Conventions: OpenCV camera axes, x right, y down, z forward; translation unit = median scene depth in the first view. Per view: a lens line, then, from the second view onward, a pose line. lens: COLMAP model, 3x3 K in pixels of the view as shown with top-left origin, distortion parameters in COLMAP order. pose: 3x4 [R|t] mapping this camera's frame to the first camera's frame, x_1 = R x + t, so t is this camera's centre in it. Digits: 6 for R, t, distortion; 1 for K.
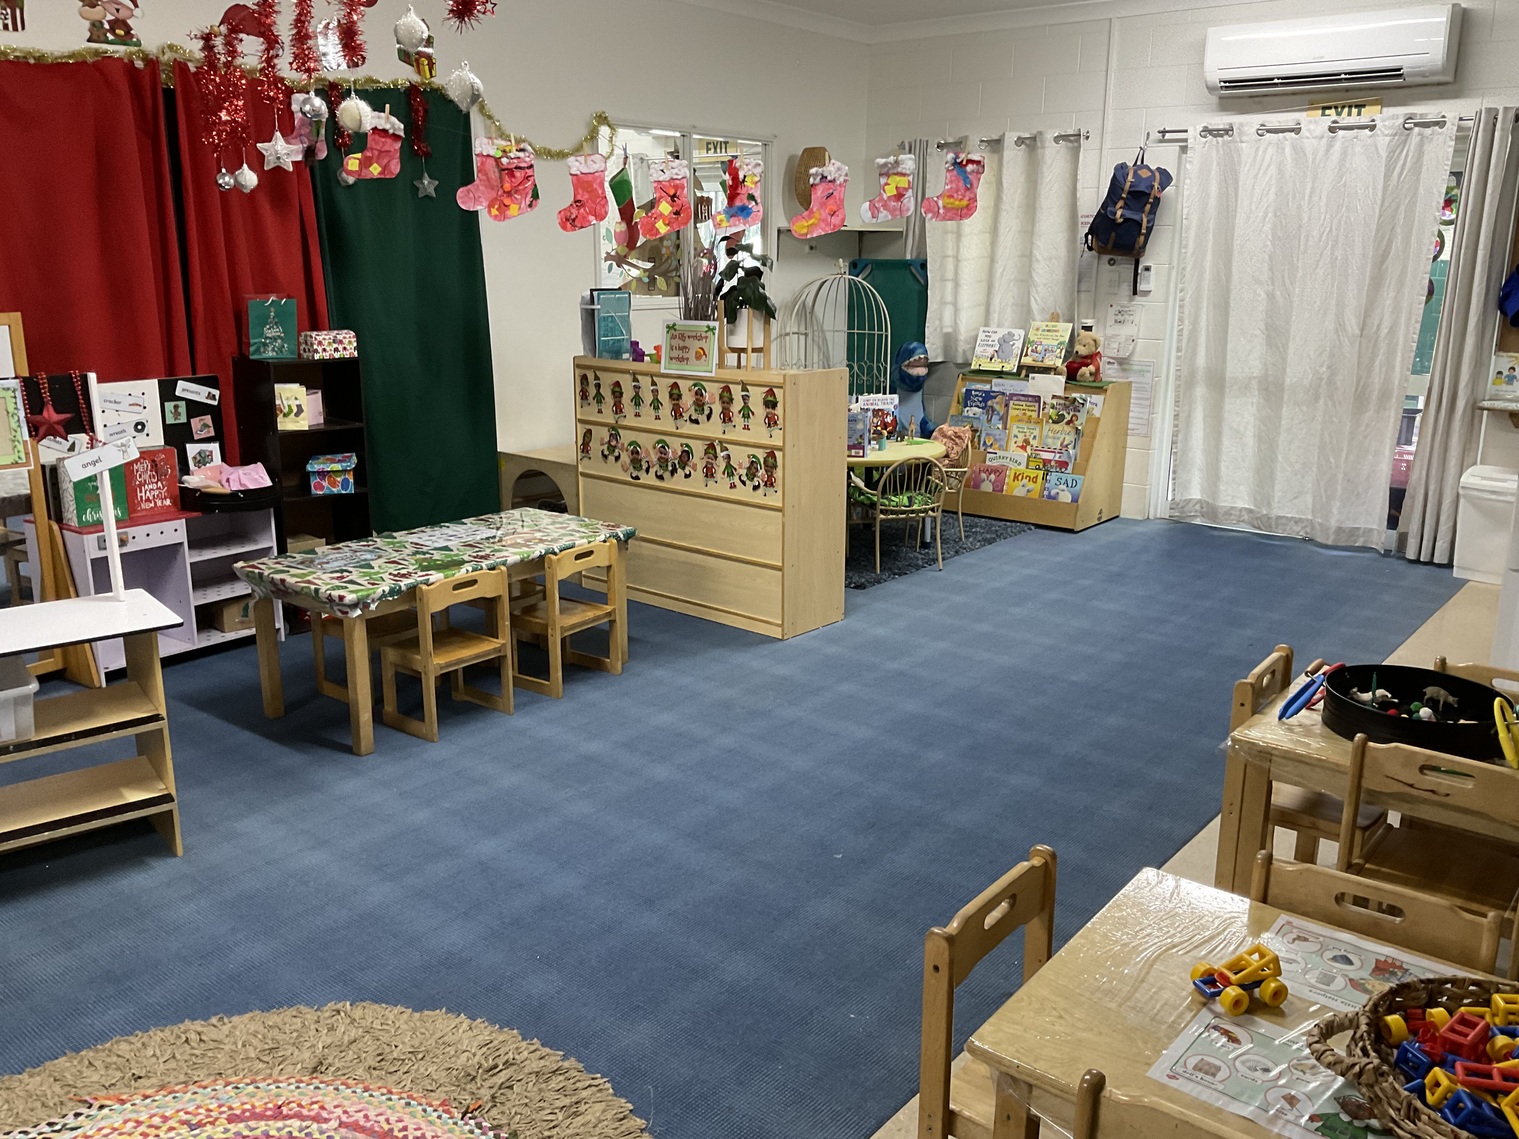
lens RADIAL K [[1256.7, 0, 758.0], [0, 1256.7, 568.0], [0, 0, 1]] dist [0.075579, -0.145480]
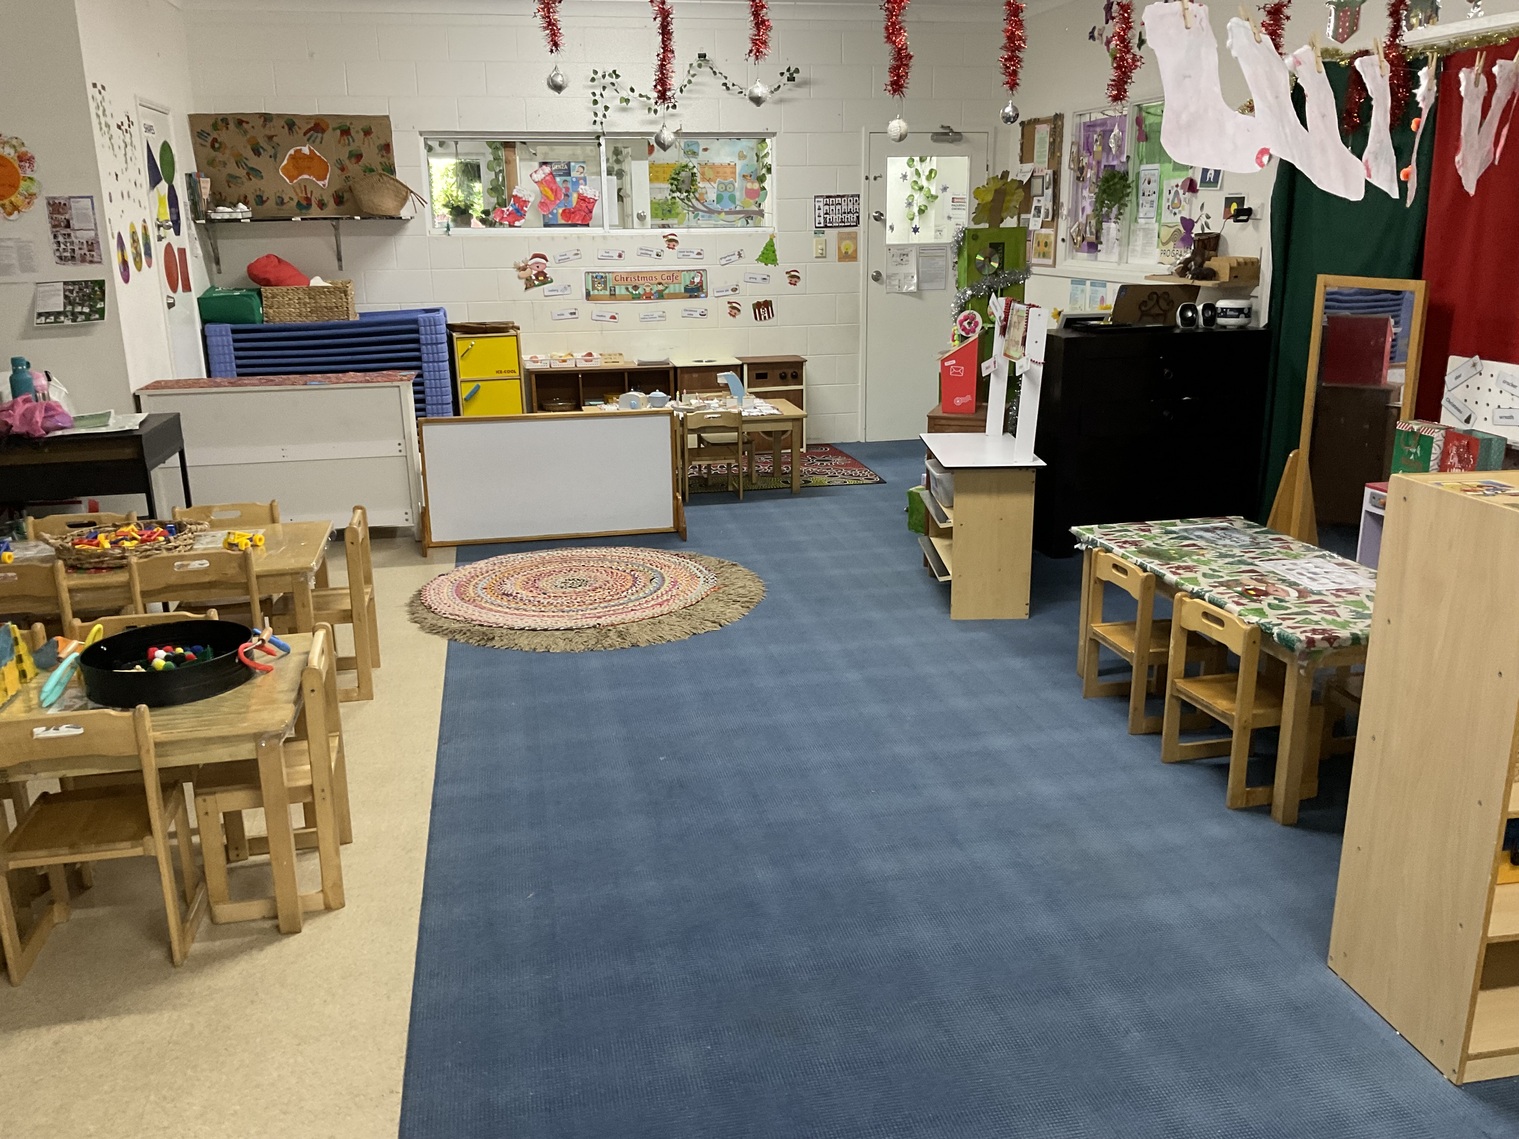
lens RADIAL K [[1256.7, 0, 757.9], [0, 1256.7, 573.7], [0, 0, 1]] dist [0.075579, -0.145480]
pose [[-0.649665, 0.190704, -0.735913, 0.682937], [-0.184629, 0.899464, 0.396077, -0.325433], [0.737460, 0.393188, -0.549141, 1.361226]]
